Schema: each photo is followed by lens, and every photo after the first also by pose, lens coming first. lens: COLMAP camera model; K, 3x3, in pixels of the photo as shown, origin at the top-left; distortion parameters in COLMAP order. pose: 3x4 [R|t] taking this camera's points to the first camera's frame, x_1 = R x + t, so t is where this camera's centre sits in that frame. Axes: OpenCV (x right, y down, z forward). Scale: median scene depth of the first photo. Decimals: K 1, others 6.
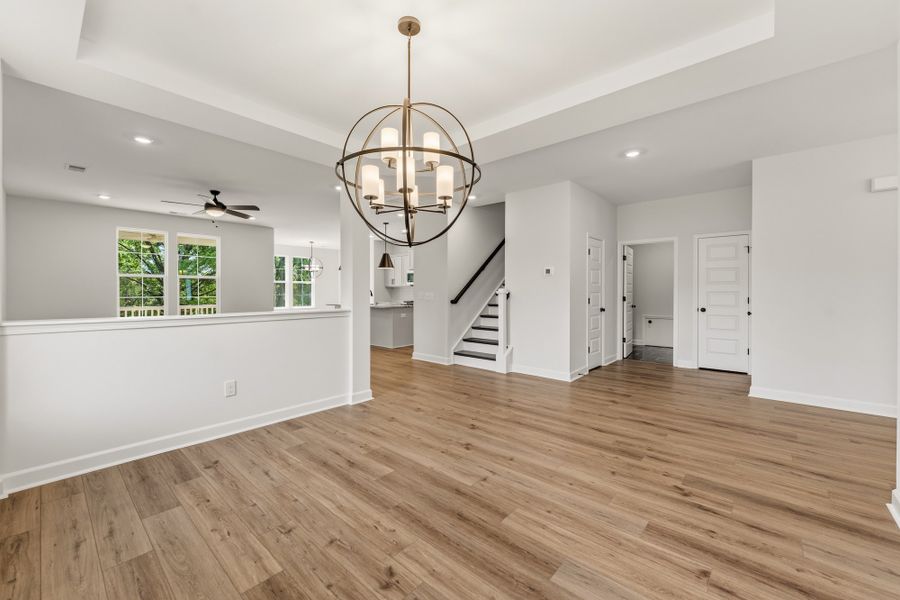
lens RADIAL K [[360.4, 0, 446.8], [0, 360.4, 292.3], [0, 0, 1]] dist [0.003081, 0.000301]
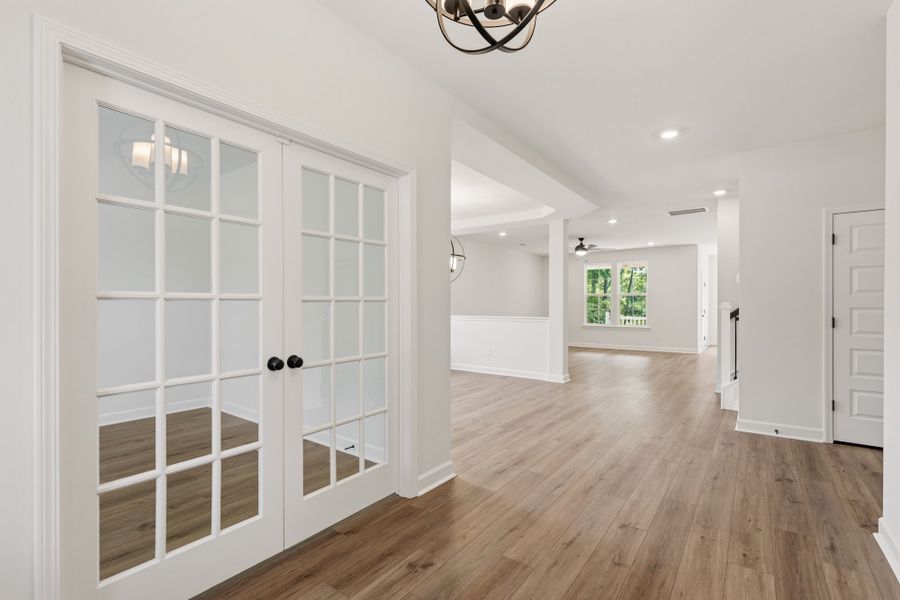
lens RADIAL K [[415.7, 0, 451.1], [0, 415.7, 300.6], [0, 0, 1]] dist [0.003829, 0.000282]
pose [[0.093821, -0.009447, -0.995544, 1.692918], [-0.007254, 0.999922, -0.010172, -0.004593], [0.995563, 0.008176, 0.093745, 0.527167]]
